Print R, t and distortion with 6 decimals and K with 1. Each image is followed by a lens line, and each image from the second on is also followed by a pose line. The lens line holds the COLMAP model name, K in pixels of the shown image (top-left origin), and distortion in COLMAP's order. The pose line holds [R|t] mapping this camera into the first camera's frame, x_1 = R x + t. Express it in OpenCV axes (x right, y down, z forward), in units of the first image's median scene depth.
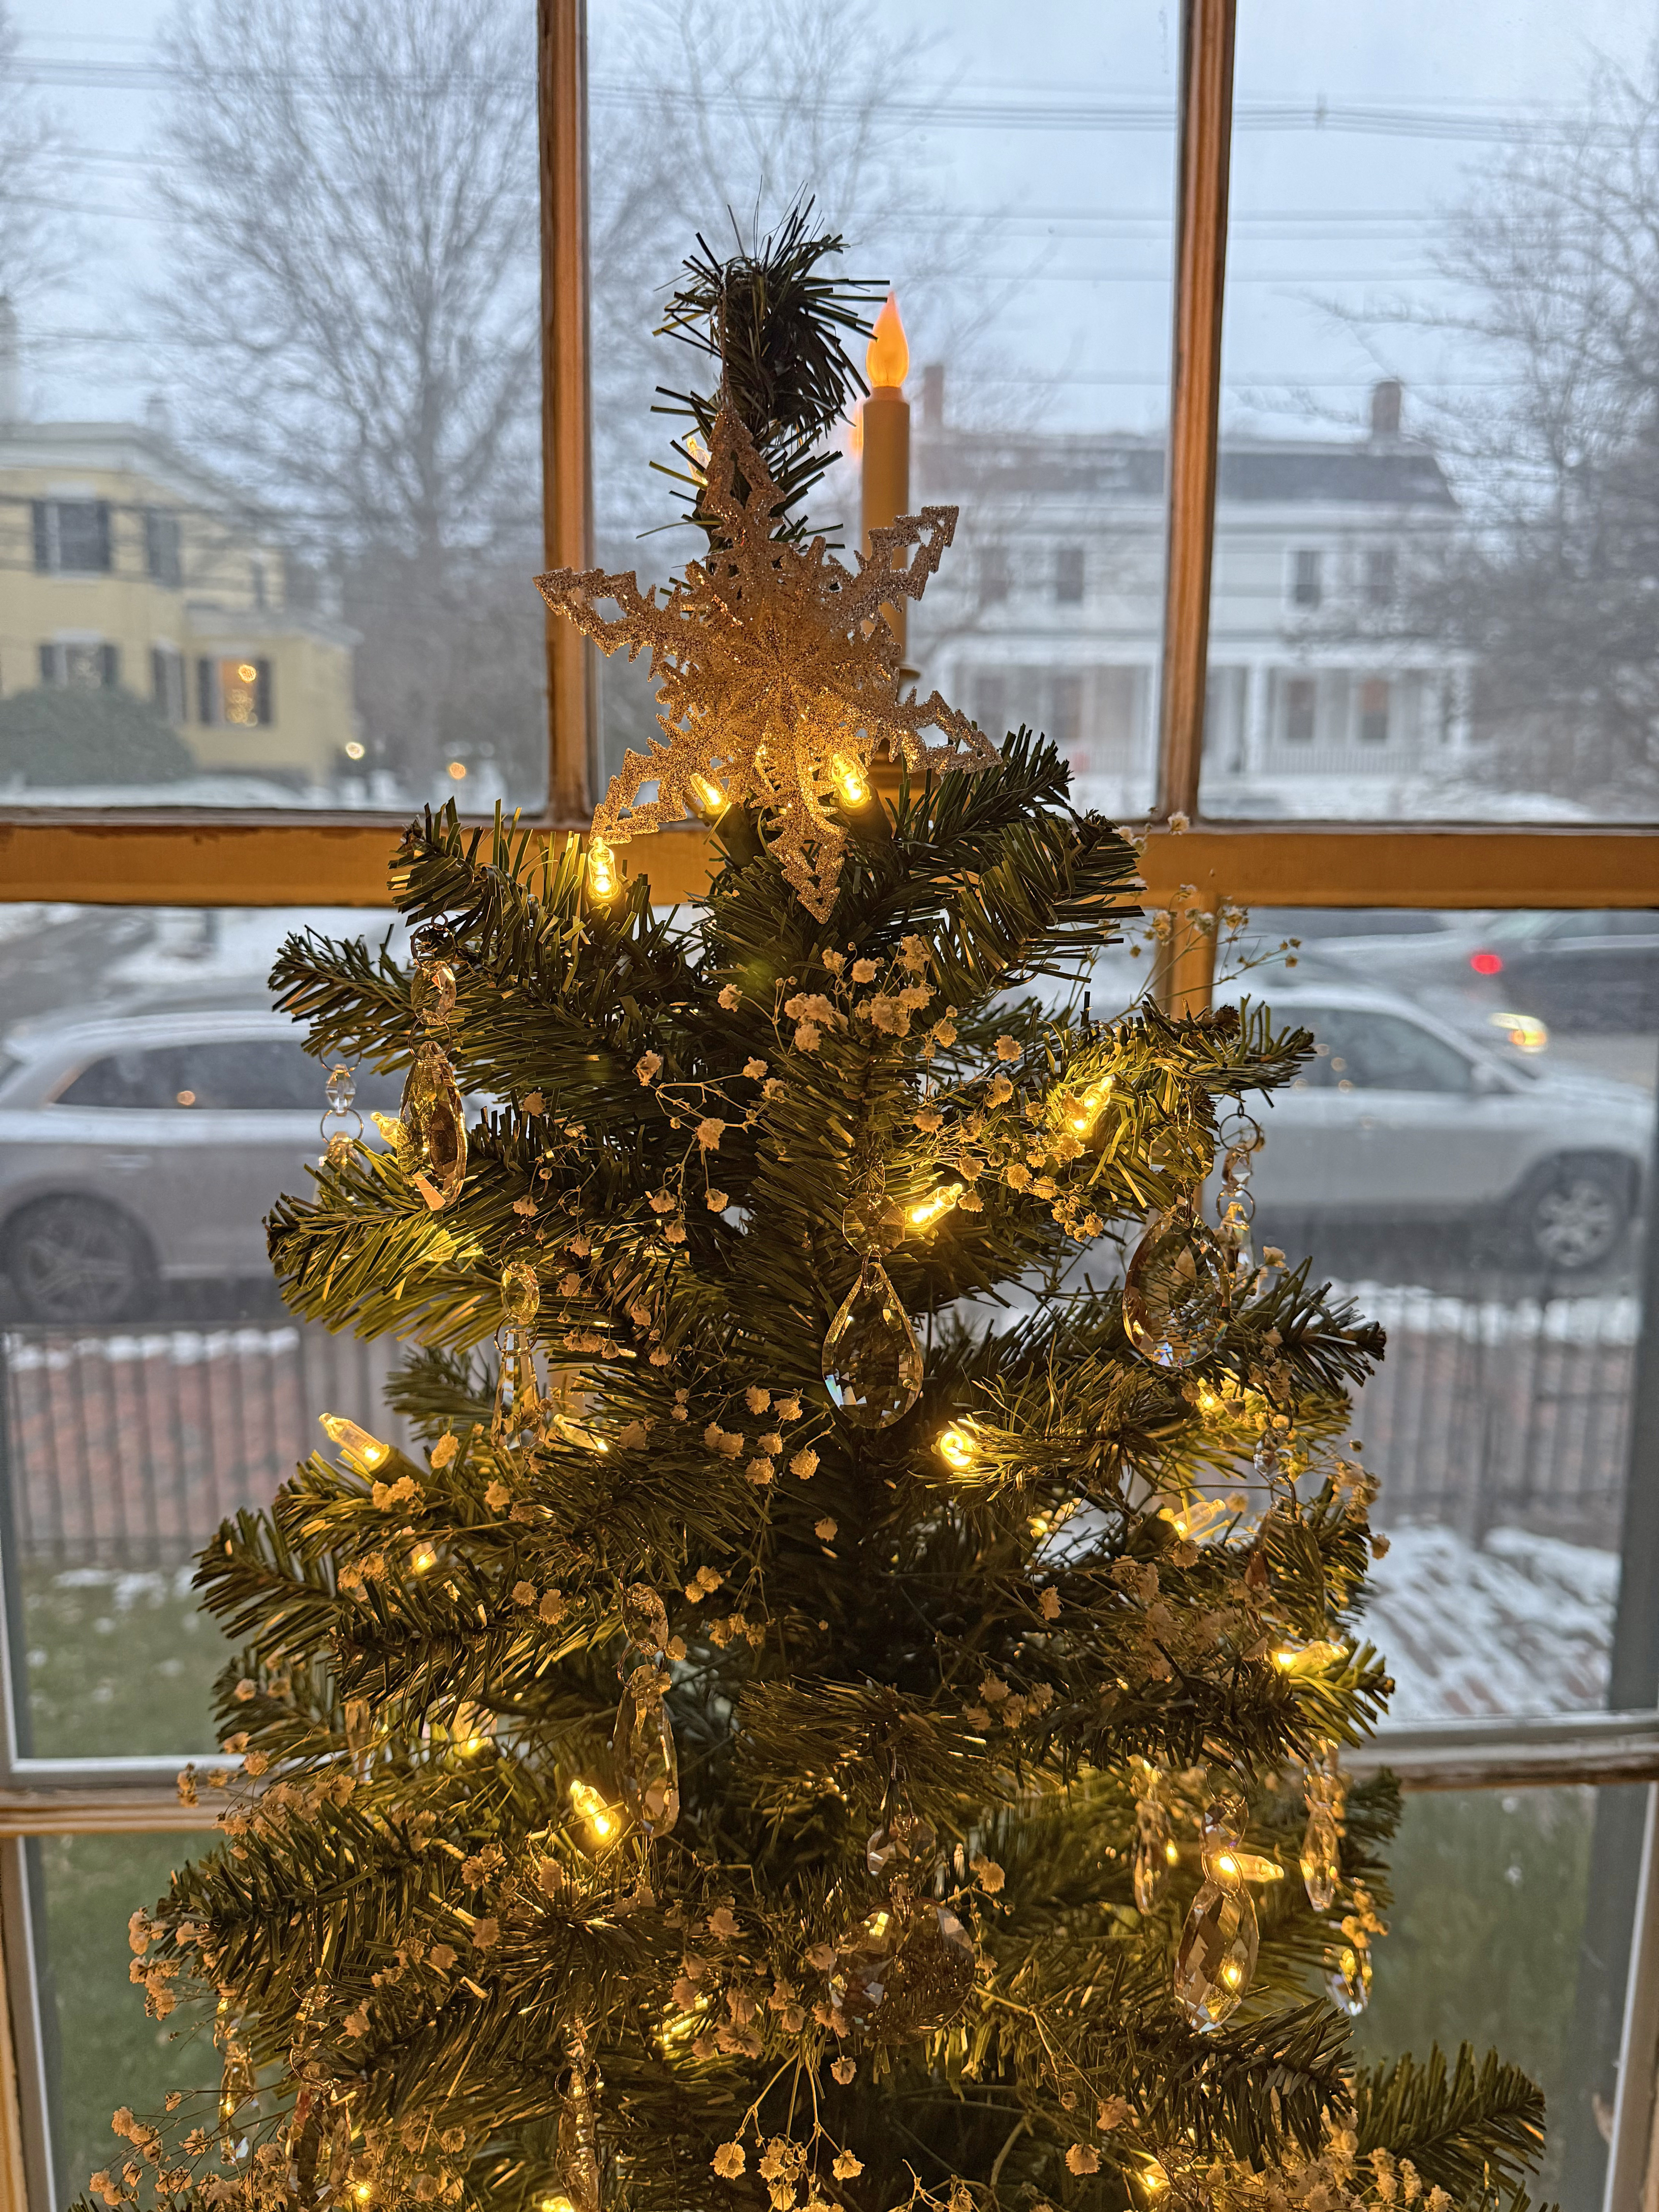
lens RADIAL K [[1563.1, 0, 829.5], [0, 1563.1, 1106.0], [0, 0, 1]] dist [-0.001670, -0.030356]
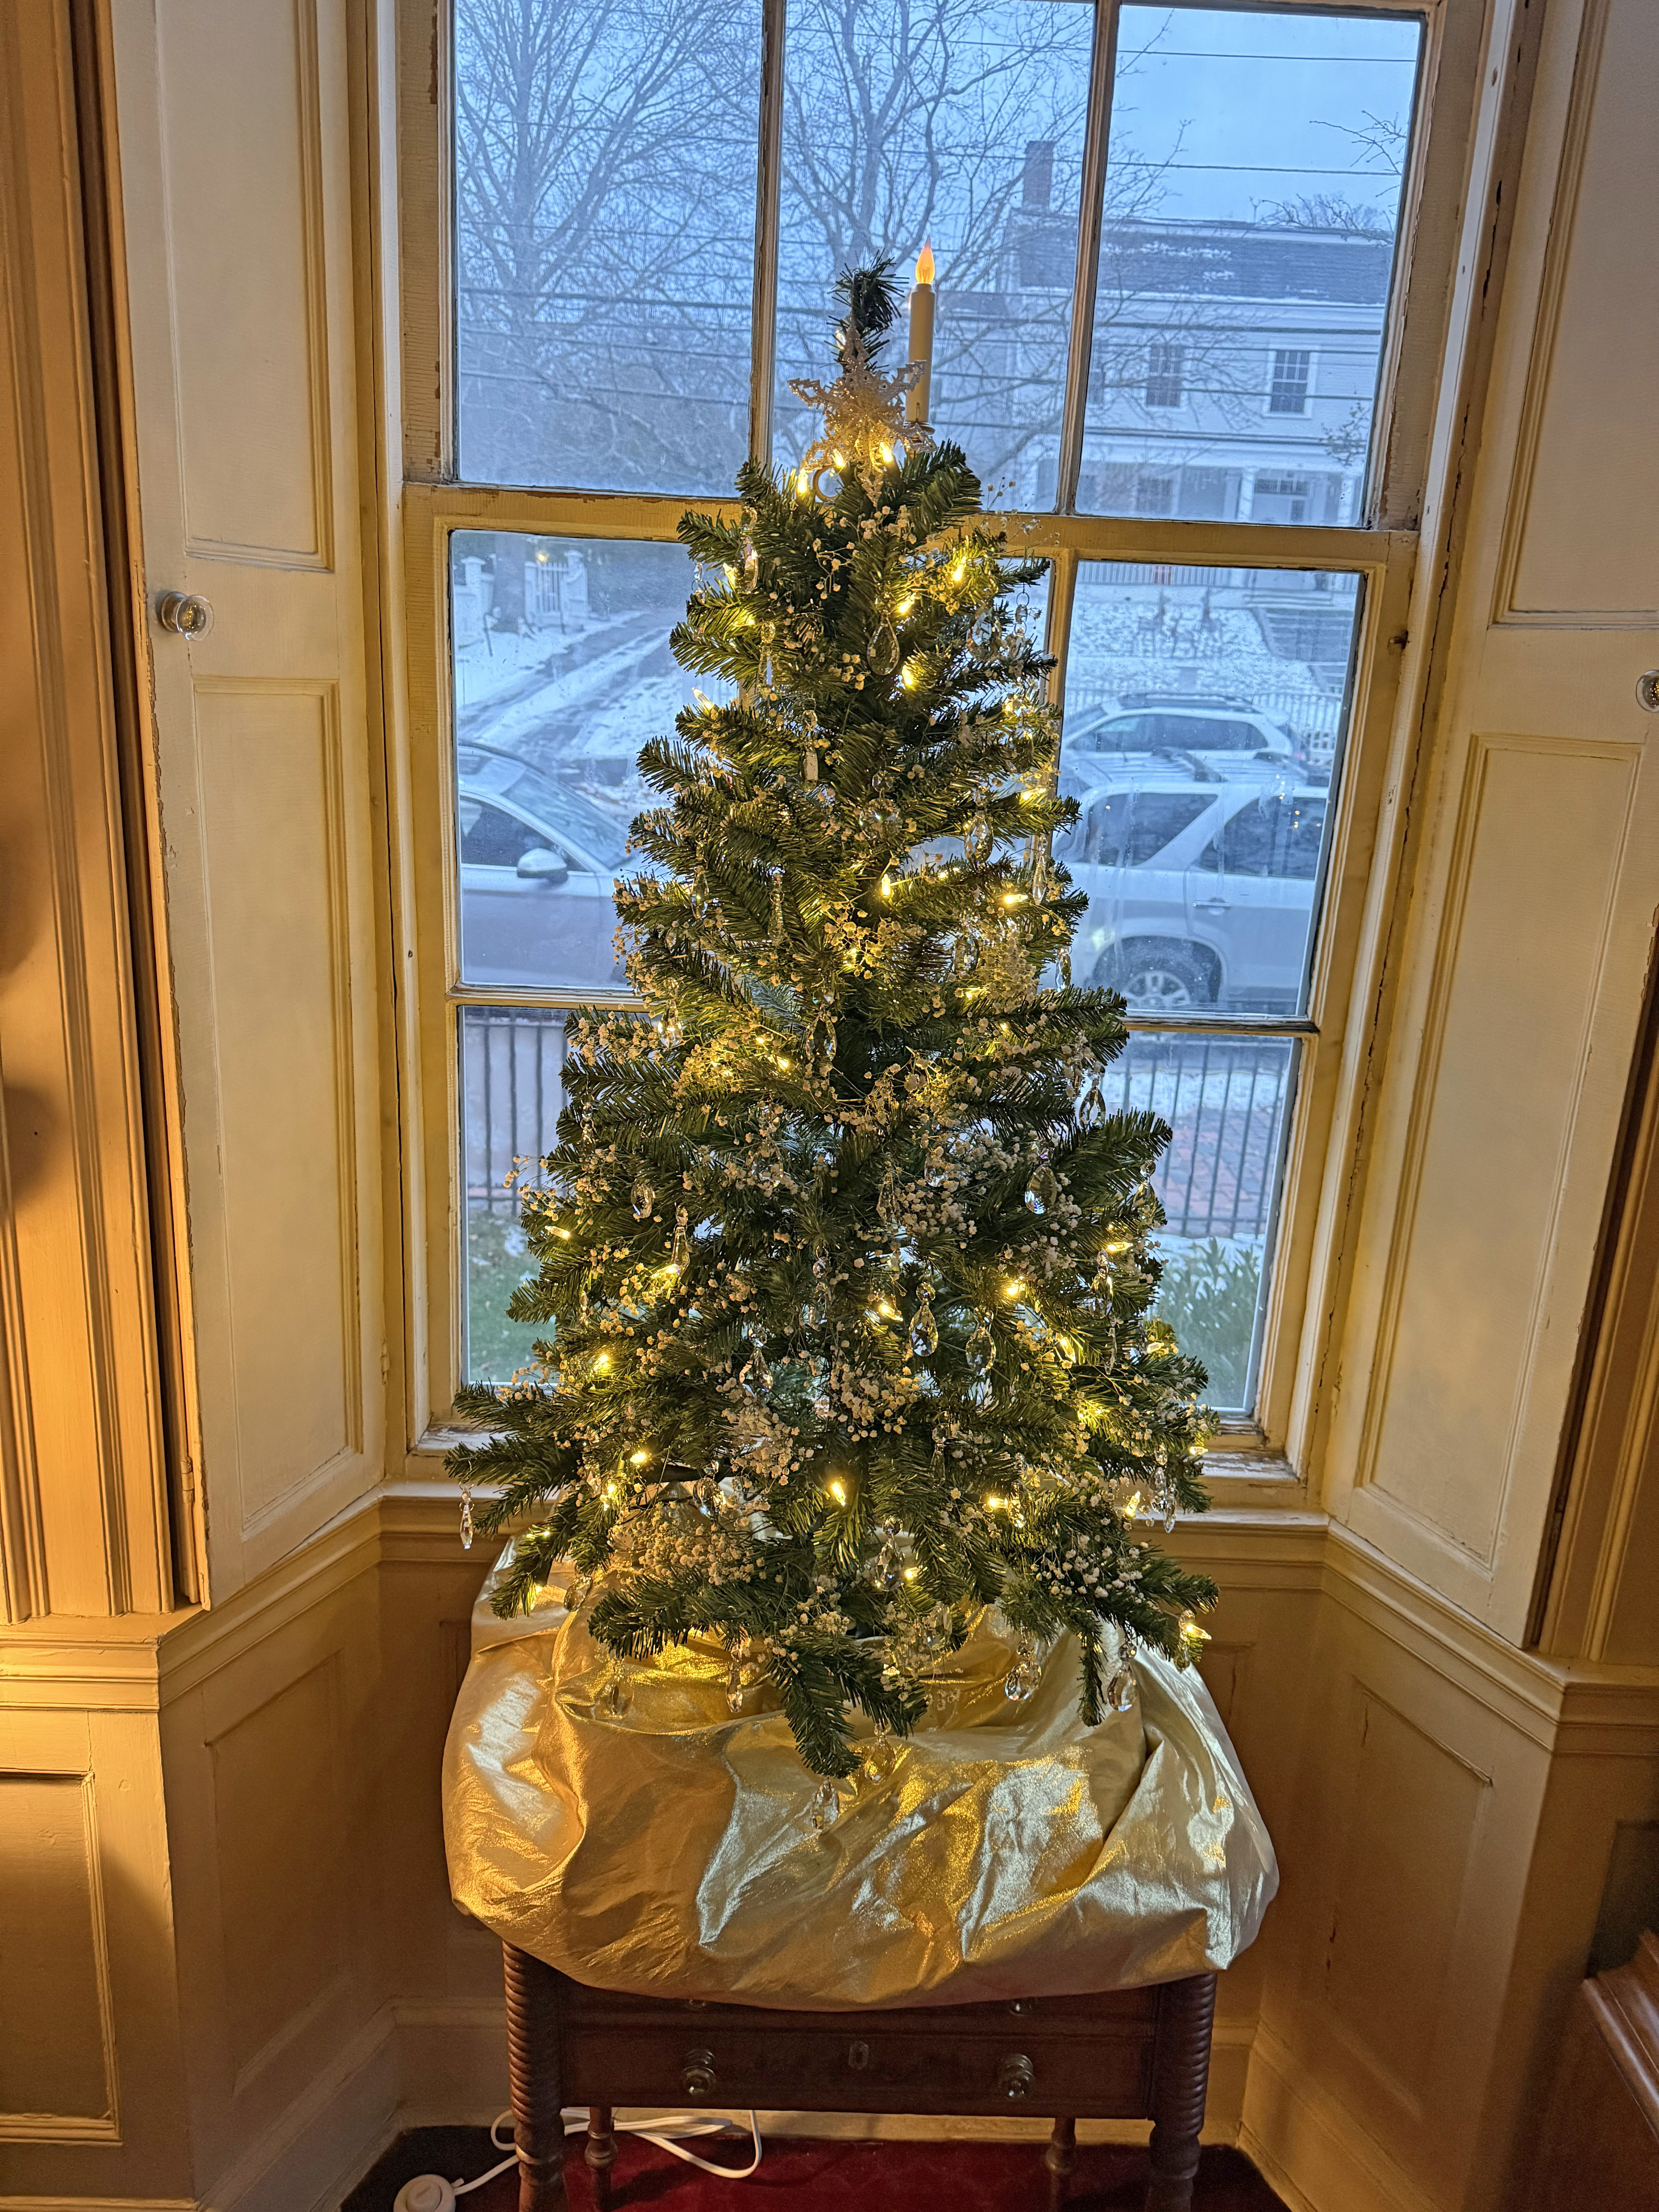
lens RADIAL K [[1563.1, 0, 829.5], [0, 1563.1, 1106.0], [0, 0, 1]] dist [-0.001670, -0.030356]
pose [[0.998032, 0.052891, -0.033675, 0.070526], [-0.048580, 0.991824, 0.118003, 0.679610], [0.039641, -0.116134, 0.992442, -2.112199]]
